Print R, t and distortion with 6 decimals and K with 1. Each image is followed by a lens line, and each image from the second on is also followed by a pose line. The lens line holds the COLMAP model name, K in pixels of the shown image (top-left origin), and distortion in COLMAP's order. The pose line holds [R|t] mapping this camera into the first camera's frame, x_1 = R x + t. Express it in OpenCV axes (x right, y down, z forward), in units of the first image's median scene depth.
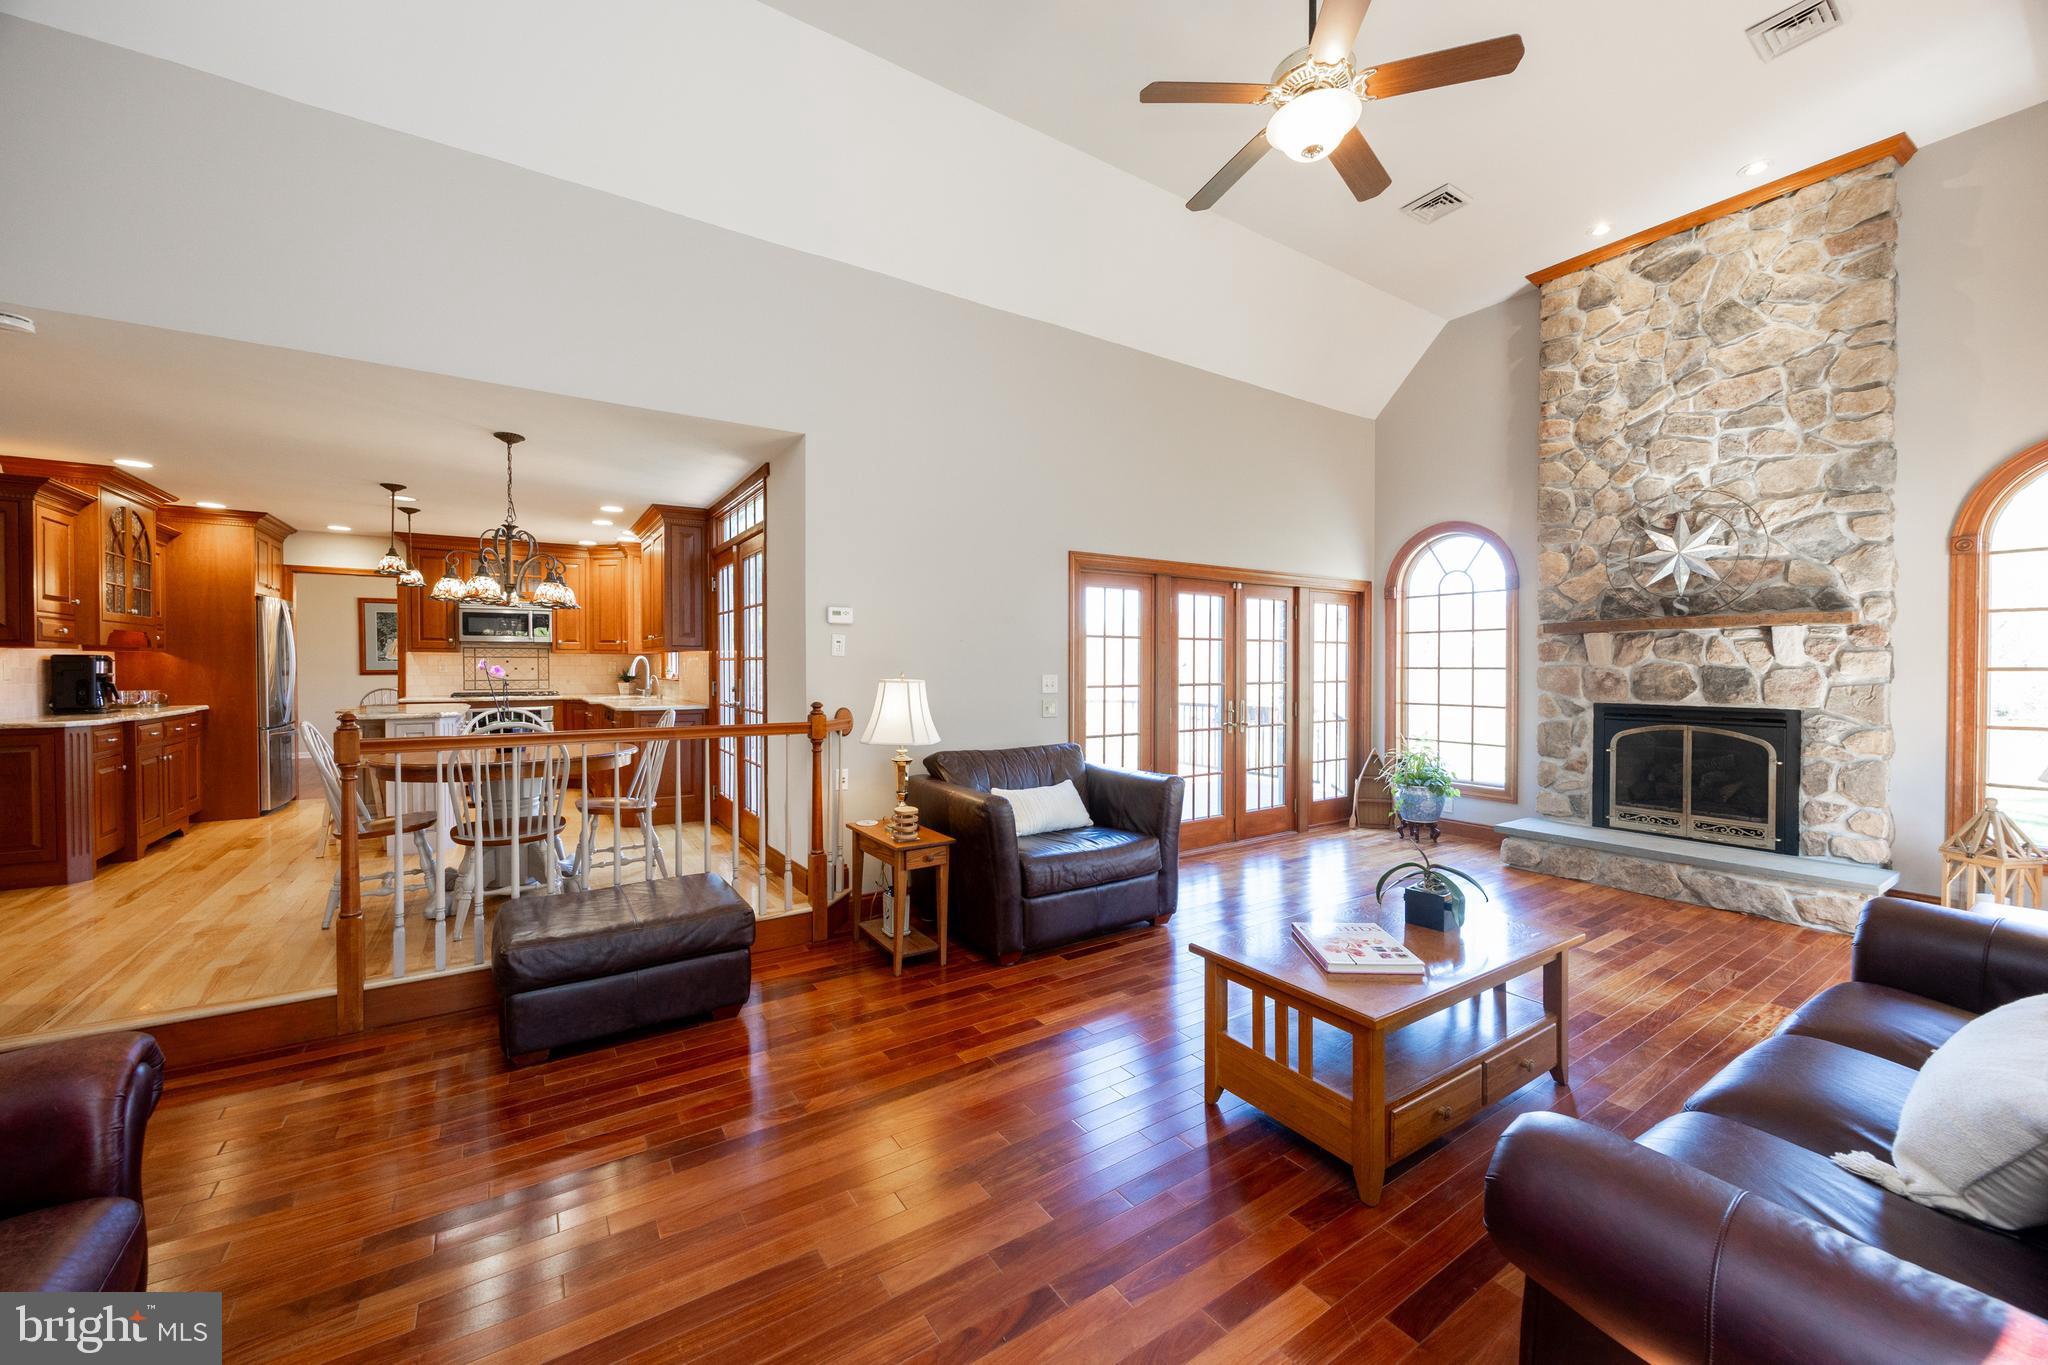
lens RADIAL K [[777.8, 0, 1023.5], [0, 777.8, 679.0], [0, 0, 1]] dist [-0.002241, -0.000224]
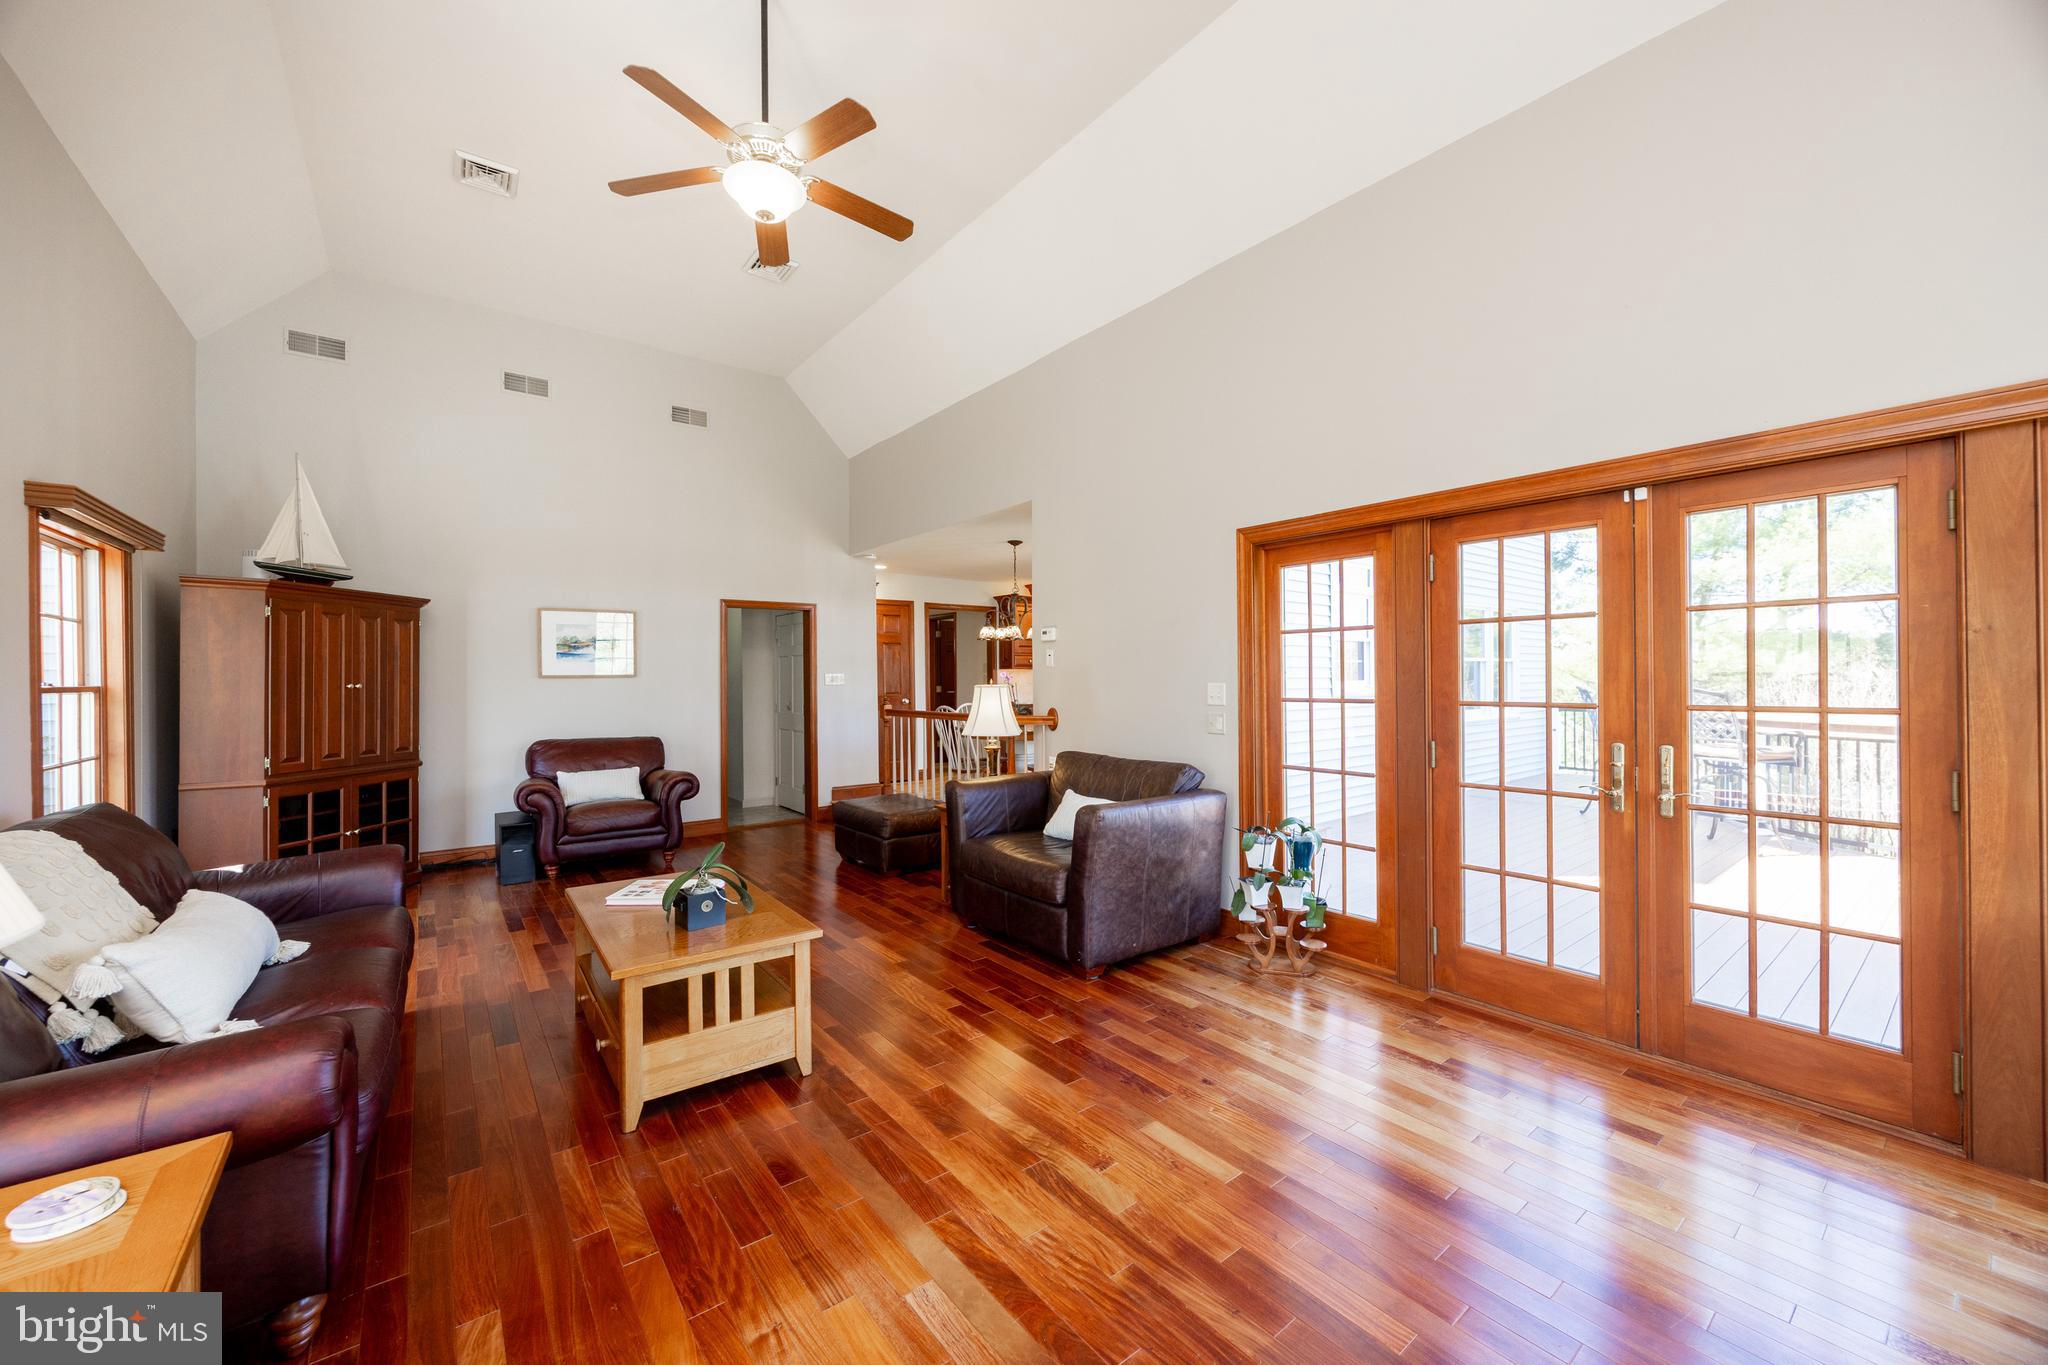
lens RADIAL K [[777.8, 0, 1023.5], [0, 777.8, 679.0], [0, 0, 1]] dist [-0.002241, -0.000224]
pose [[0.073645, -0.000253, -0.997284, 0.855806], [-0.014509, 0.999894, -0.001325, -0.005994], [0.997179, 0.014568, 0.073634, 0.728876]]
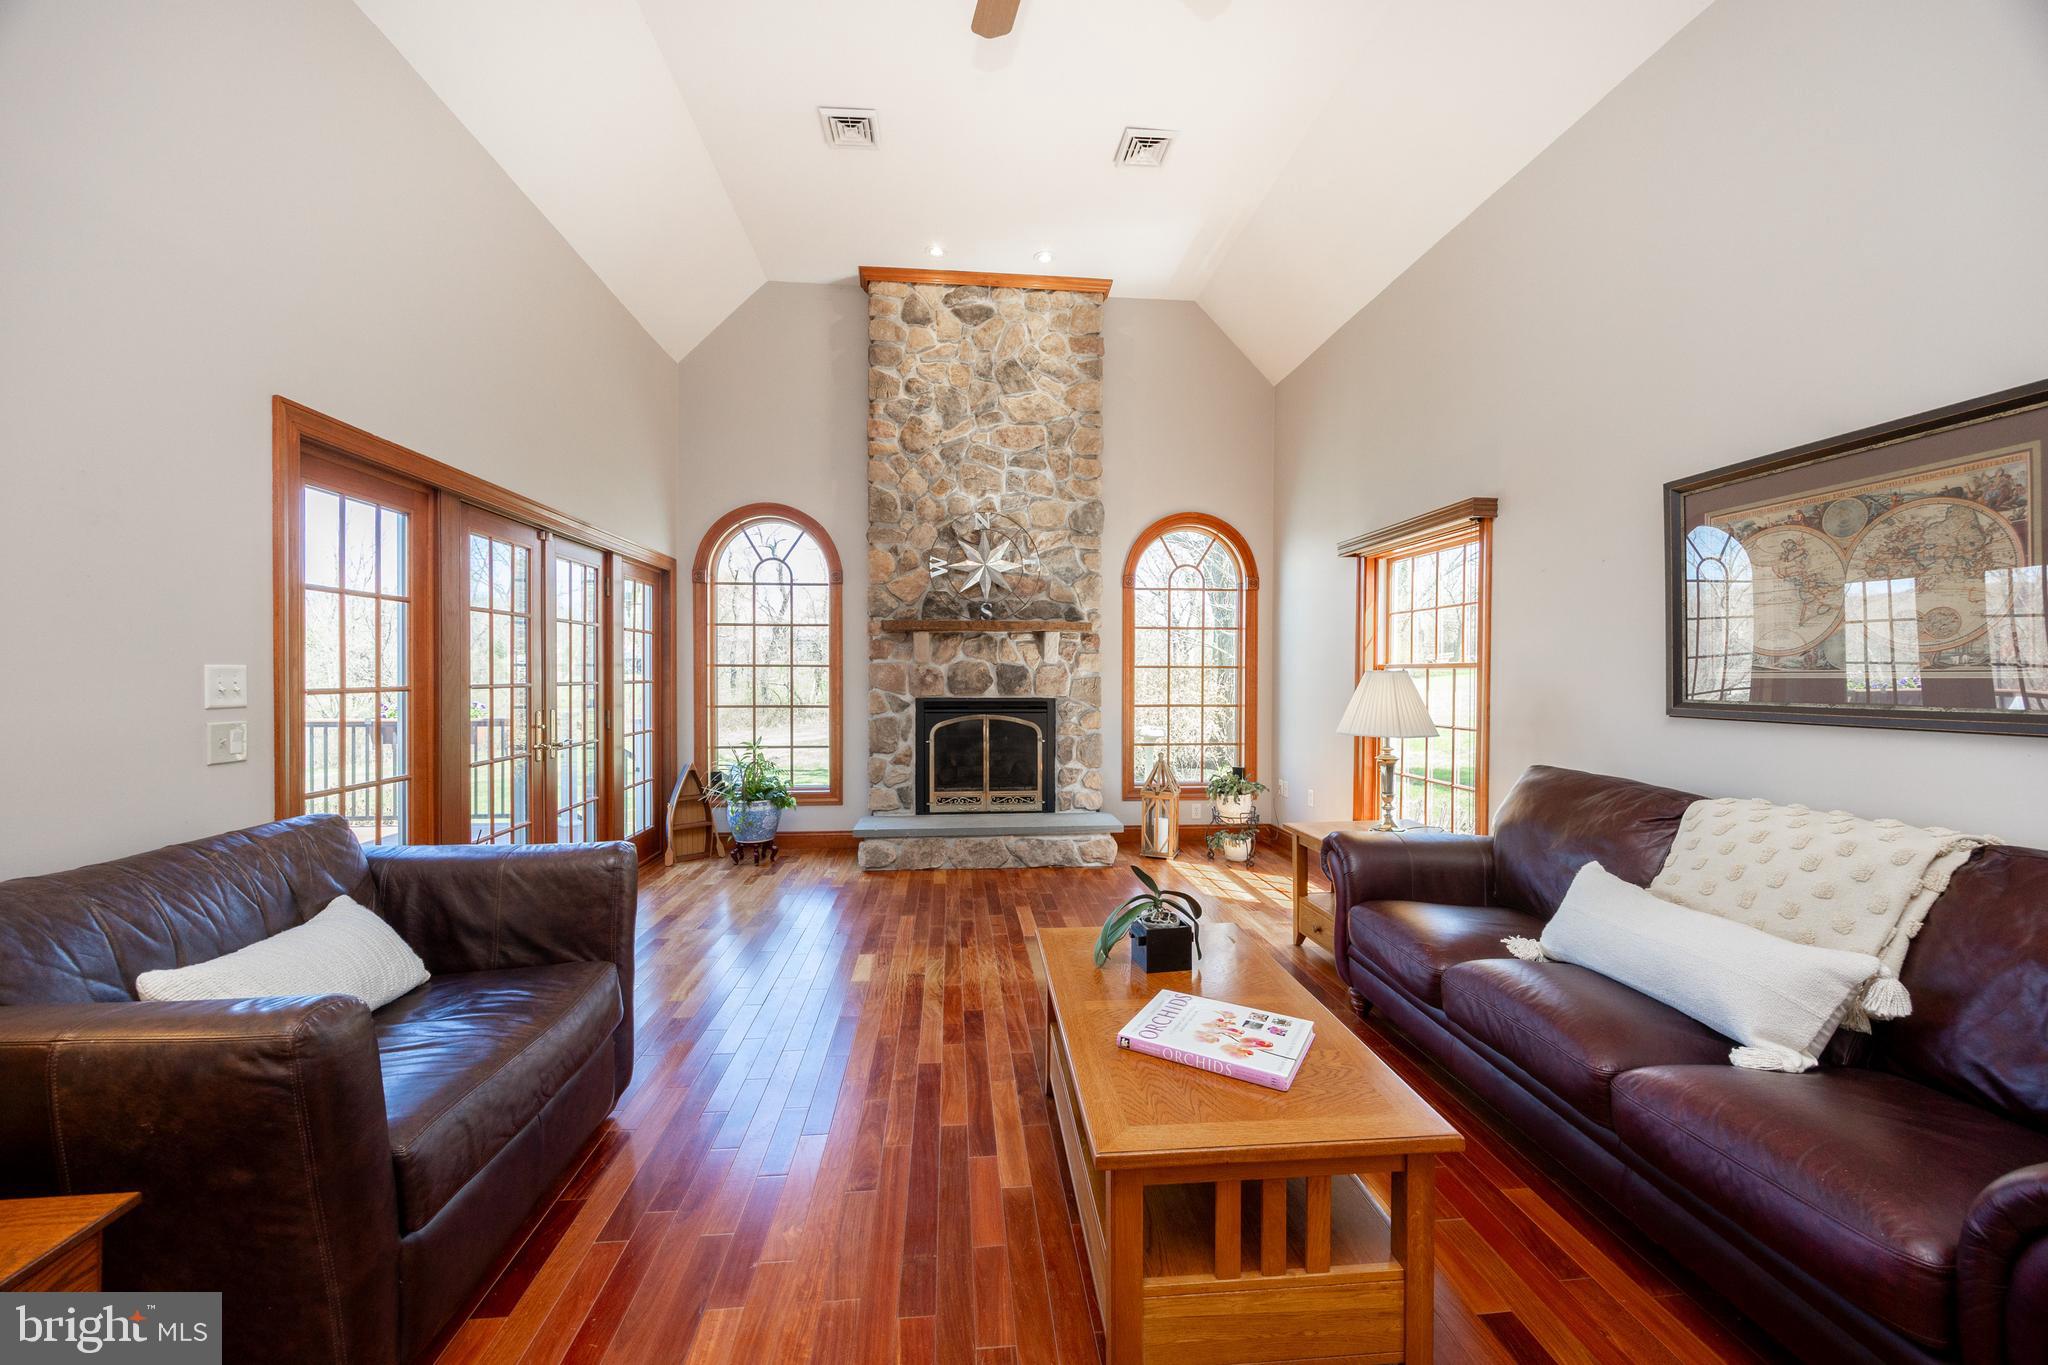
lens RADIAL K [[777.8, 0, 1023.5], [0, 777.8, 679.0], [0, 0, 1]] dist [-0.002241, -0.000224]
pose [[0.469300, -0.005101, 0.883024, -0.141522], [0.011623, 0.999932, -0.000400, 0.007586], [-0.882962, 0.010451, 0.469327, 0.402321]]
